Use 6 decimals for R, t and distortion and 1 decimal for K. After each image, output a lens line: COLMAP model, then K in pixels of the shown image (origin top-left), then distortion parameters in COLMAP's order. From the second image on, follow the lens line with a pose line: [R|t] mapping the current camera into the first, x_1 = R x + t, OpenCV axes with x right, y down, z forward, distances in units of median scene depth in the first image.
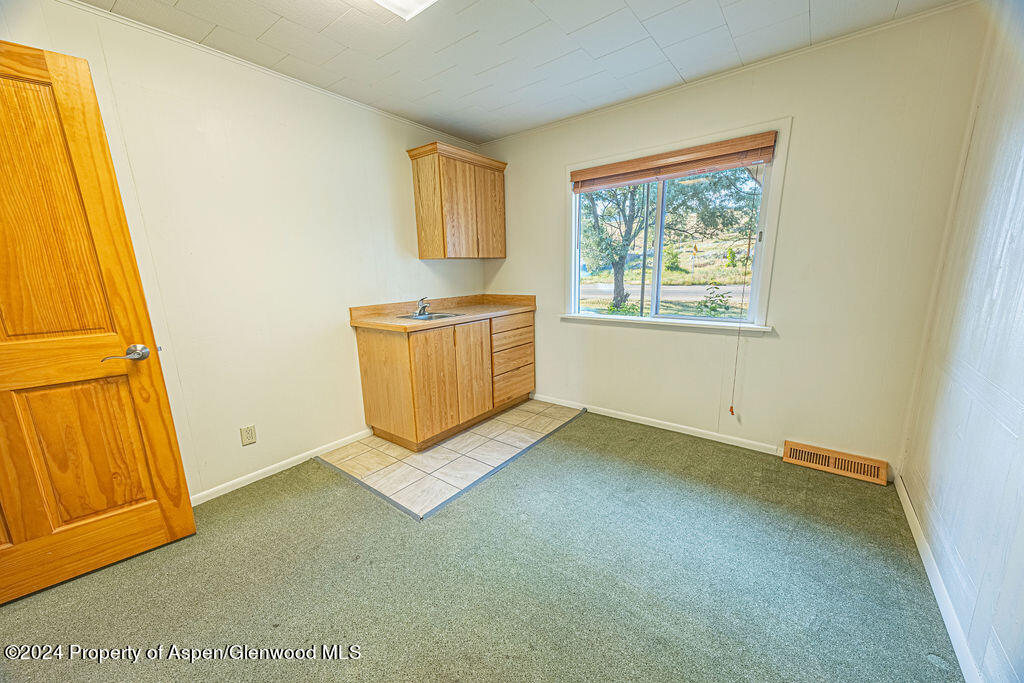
lens RADIAL K [[377.0, 0, 514.5], [0, 377.0, 345.2], [0, 0, 1]] dist [0.026247, -0.001222]
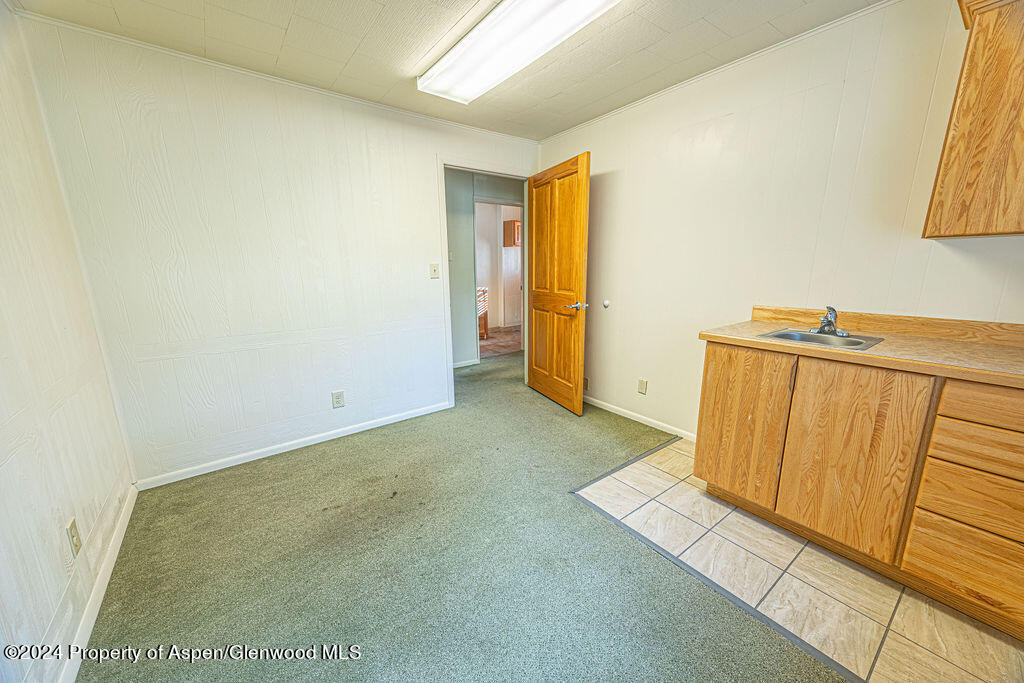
lens RADIAL K [[377.0, 0, 512.3], [0, 377.0, 344.7], [0, 0, 1]] dist [0.026247, -0.001222]
pose [[-0.262145, 0.229367, -0.937374, 0.521020], [-0.178702, 0.943007, 0.280721, -0.158647], [0.948338, 0.241100, -0.206216, 0.687036]]
